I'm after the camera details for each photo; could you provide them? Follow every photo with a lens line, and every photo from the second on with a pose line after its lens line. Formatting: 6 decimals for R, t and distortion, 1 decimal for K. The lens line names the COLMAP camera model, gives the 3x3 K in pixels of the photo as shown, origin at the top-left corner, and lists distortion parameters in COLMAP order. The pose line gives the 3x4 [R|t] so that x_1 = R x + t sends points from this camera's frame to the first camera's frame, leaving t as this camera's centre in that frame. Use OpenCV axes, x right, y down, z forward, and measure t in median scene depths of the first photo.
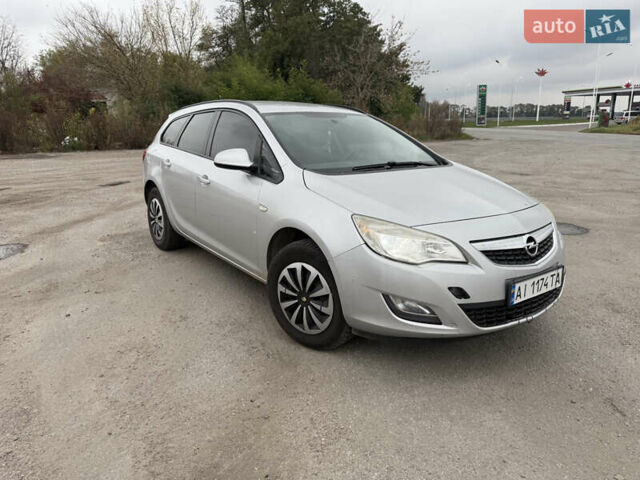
lens RADIAL K [[525.5, 0, 316.7], [0, 525.5, 239.3], [0, 0, 1]] dist [0.000683, -0.018788]
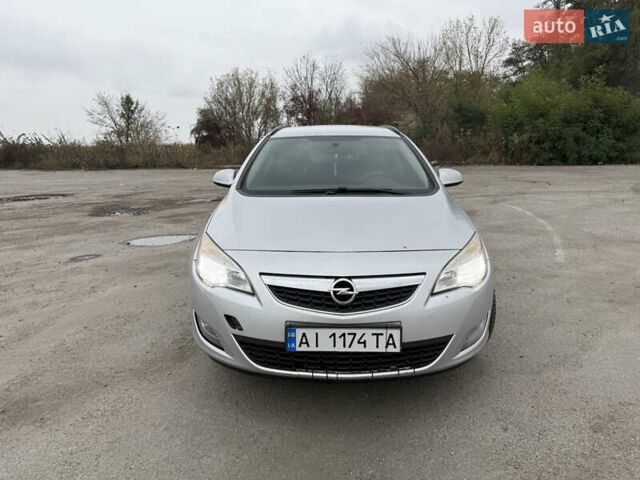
lens RADIAL K [[525.5, 0, 316.7], [0, 525.5, 239.3], [0, 0, 1]] dist [0.000683, -0.018788]
pose [[0.747068, 0.108823, -0.655780, 0.231590], [-0.127965, 0.991601, 0.018773, -0.020582], [0.652315, 0.069892, 0.754719, 0.080595]]
